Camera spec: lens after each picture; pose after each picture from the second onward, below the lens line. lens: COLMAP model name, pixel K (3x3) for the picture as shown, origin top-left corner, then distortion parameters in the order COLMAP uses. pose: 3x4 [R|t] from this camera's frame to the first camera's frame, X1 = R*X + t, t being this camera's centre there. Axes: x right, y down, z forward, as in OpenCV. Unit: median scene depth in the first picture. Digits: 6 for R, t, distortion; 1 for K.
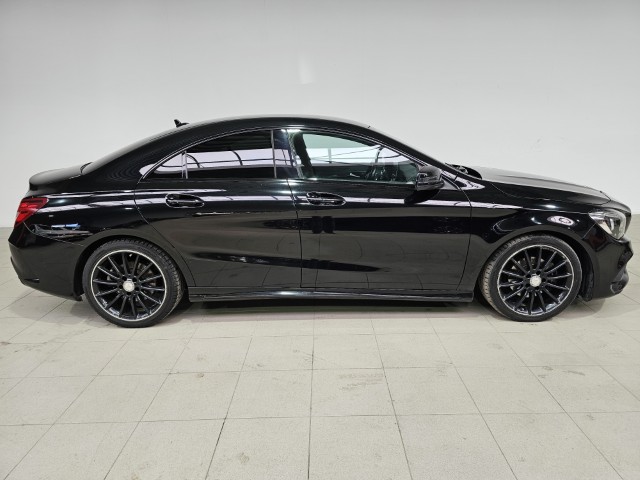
lens RADIAL K [[432.0, 0, 307.7], [0, 432.0, 245.0], [0, 0, 1]] dist [0.045056, -0.004328]
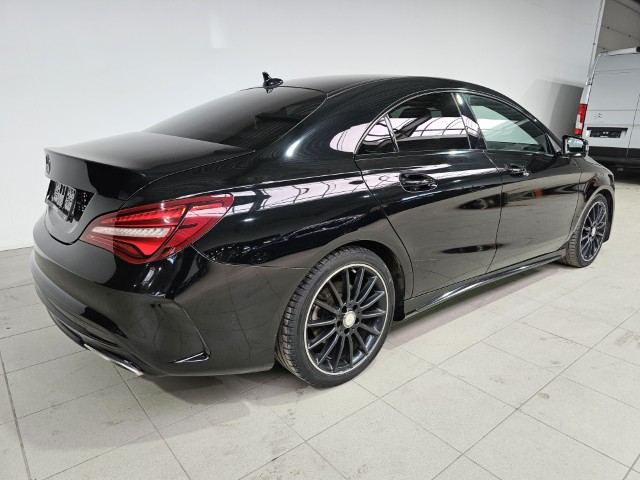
lens RADIAL K [[432.0, 0, 307.7], [0, 432.0, 245.0], [0, 0, 1]] dist [0.045056, -0.004328]
pose [[0.757072, -0.141646, 0.637792, -0.855925], [0.143244, 0.988449, 0.049489, -0.056212], [-0.637435, 0.053893, 0.768617, 0.537311]]
